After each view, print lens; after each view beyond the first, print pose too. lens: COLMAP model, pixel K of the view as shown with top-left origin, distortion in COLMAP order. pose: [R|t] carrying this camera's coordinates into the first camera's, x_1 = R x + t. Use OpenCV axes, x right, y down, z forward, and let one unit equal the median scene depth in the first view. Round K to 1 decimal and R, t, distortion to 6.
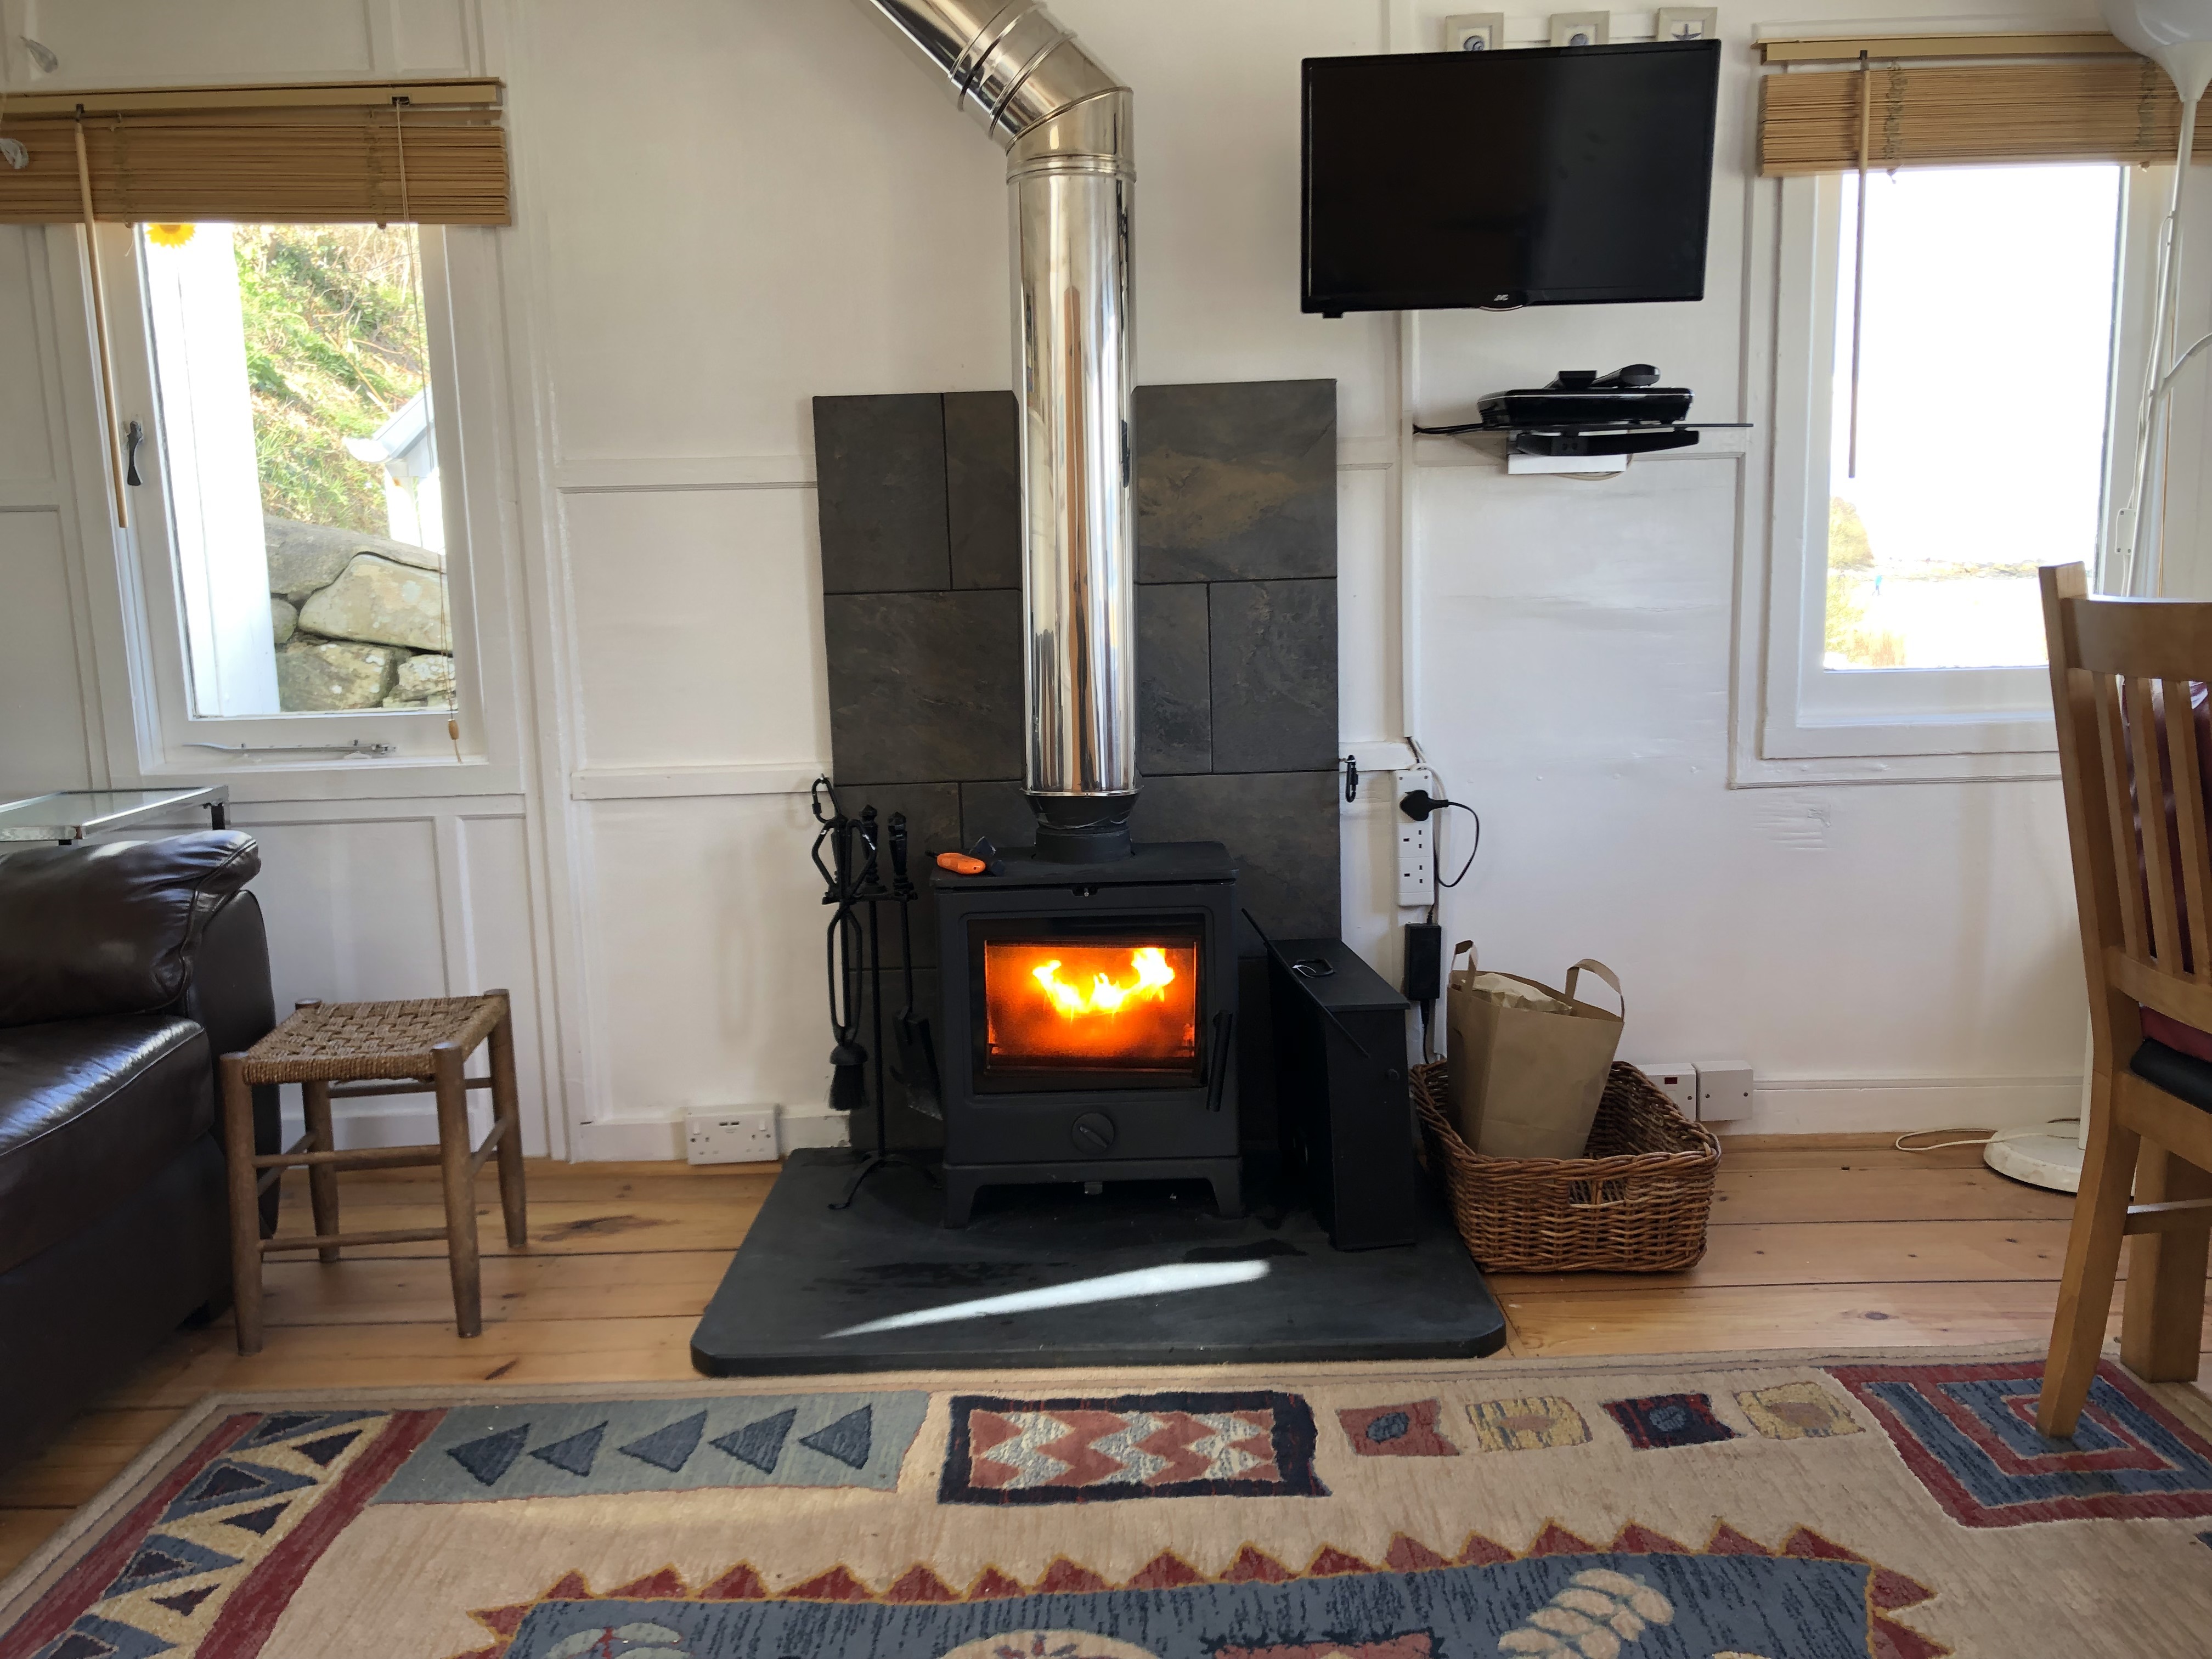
lens RADIAL K [[1806.1, 0, 1106.0], [0, 1806.1, 829.5], [0, 0, 1]] dist [0.011034, -0.006757]
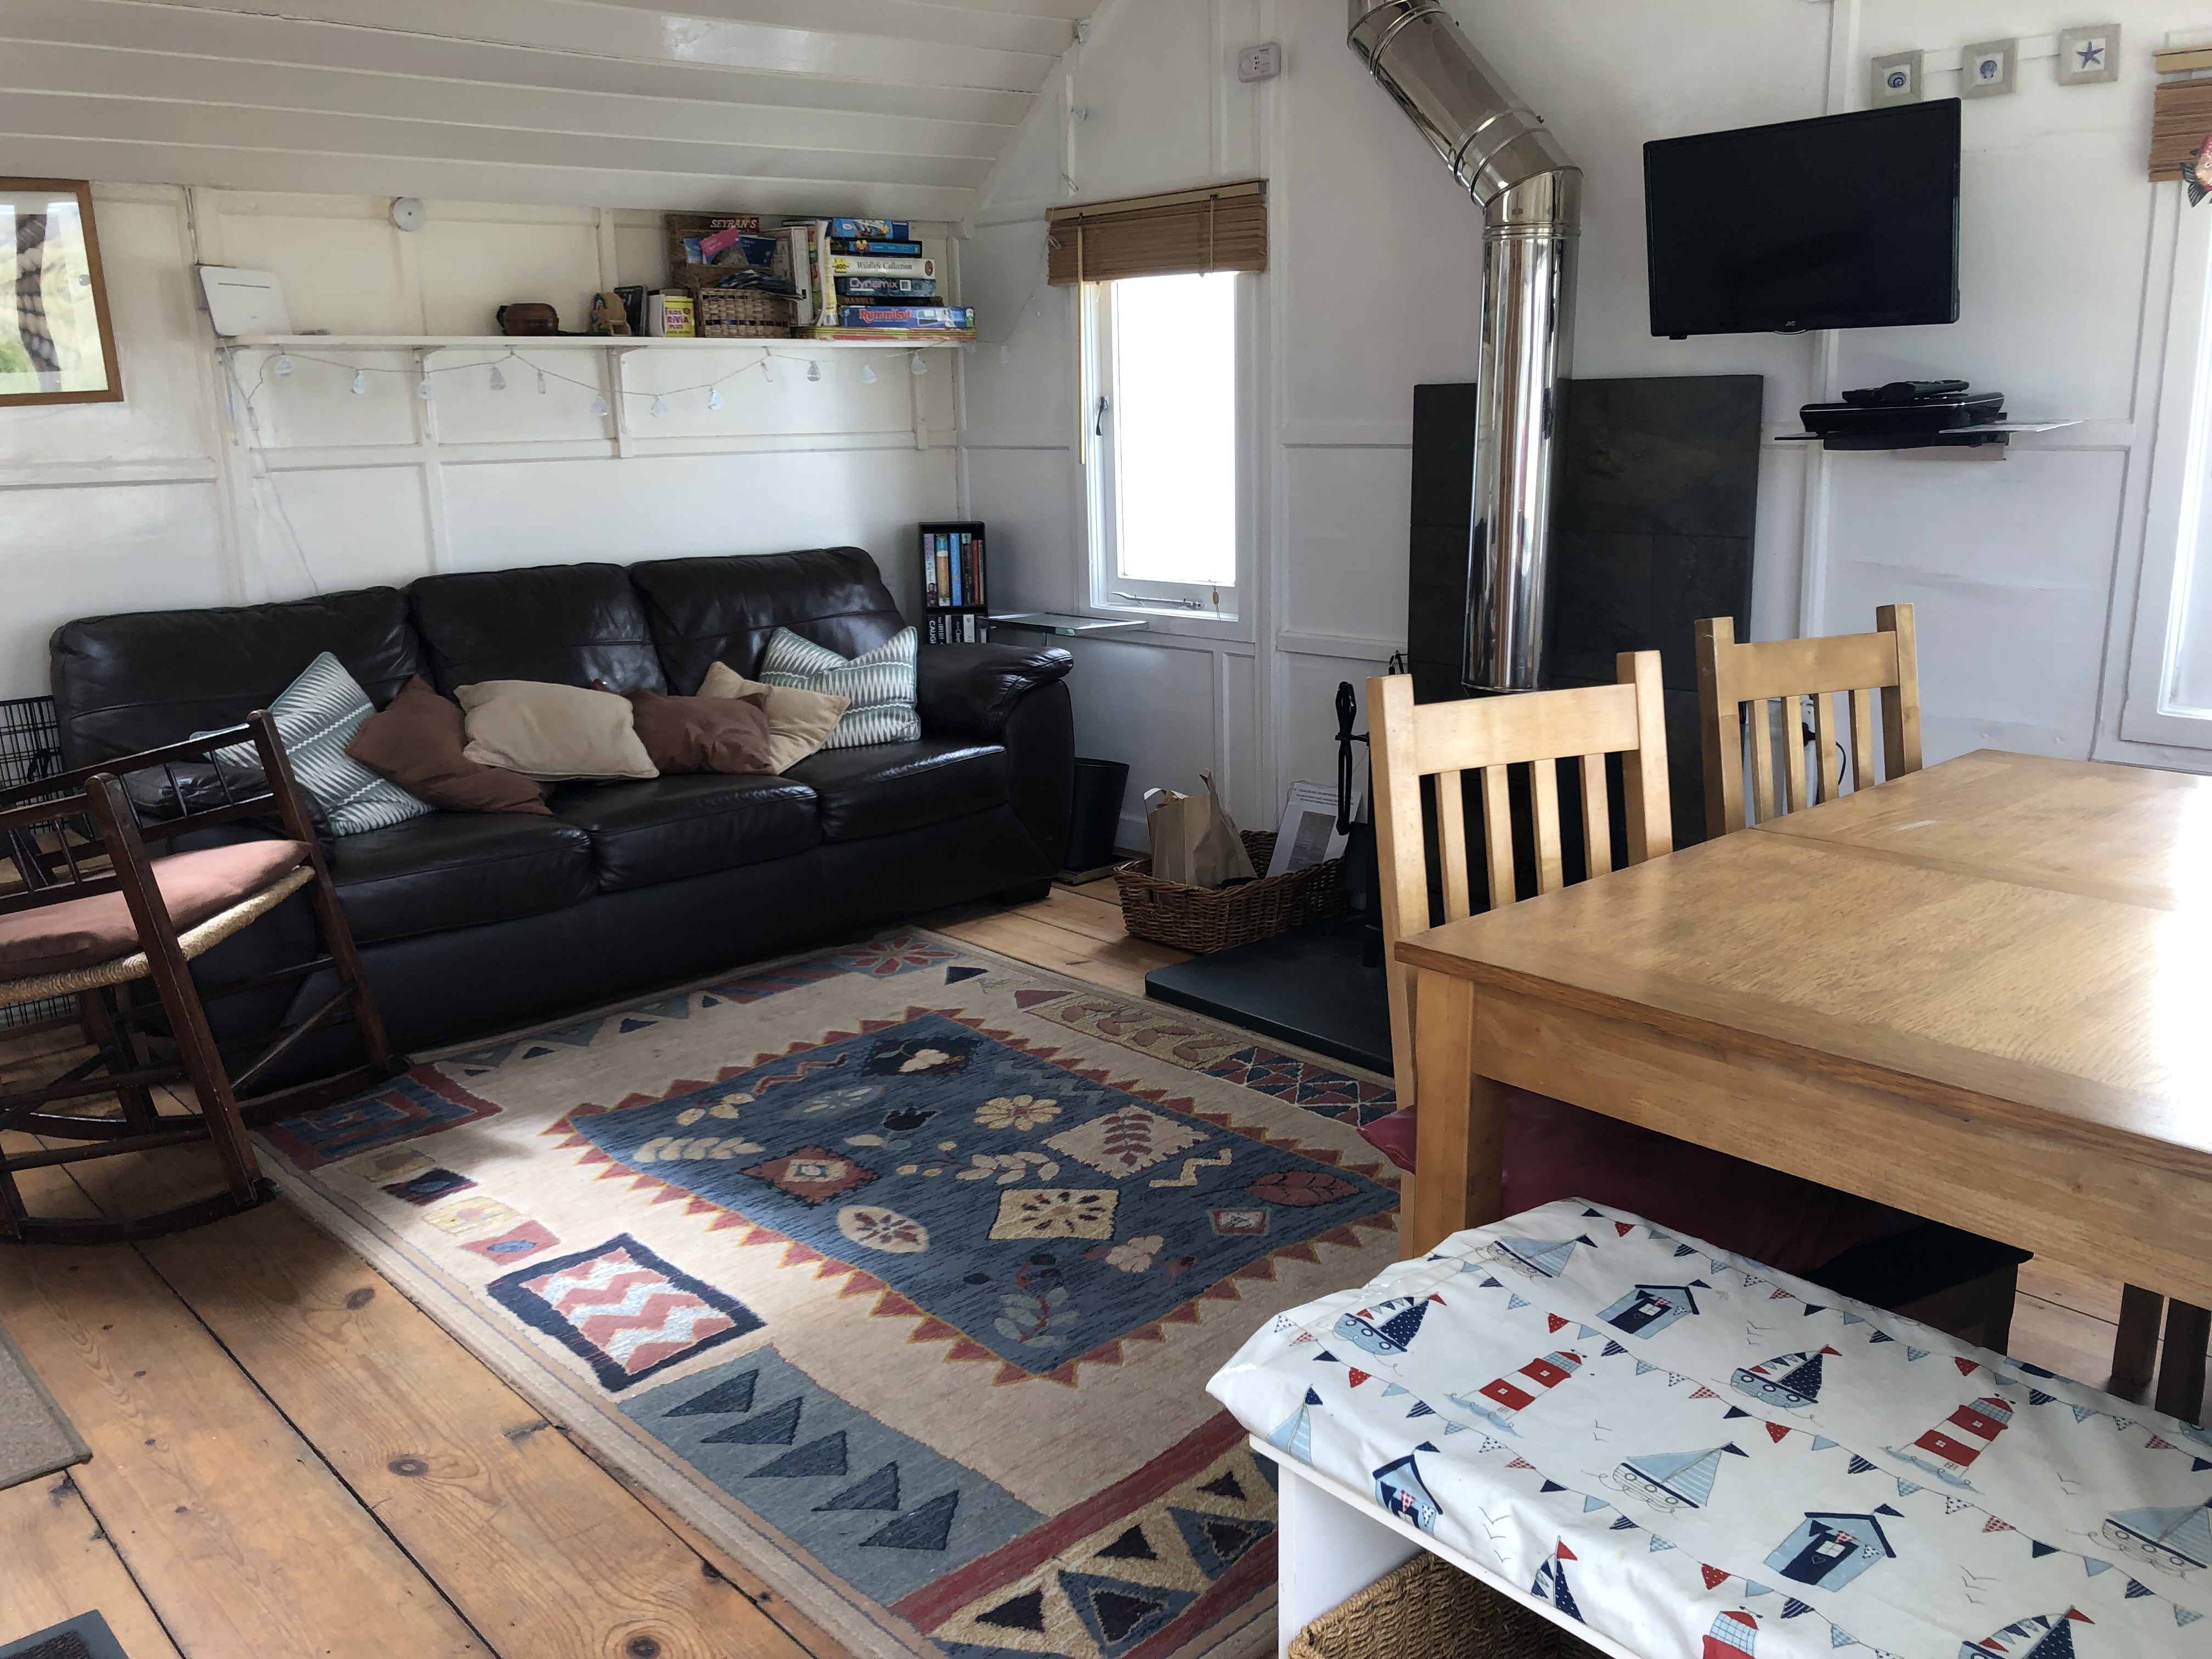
lens RADIAL K [[1806.1, 0, 1106.0], [0, 1806.1, 829.5], [0, 0, 1]] dist [0.011034, -0.006757]
pose [[0.671970, 0.184493, -0.717230, 0.752714], [-0.112755, 0.982669, 0.147132, -0.077724], [0.731945, -0.017997, 0.681126, -0.150893]]
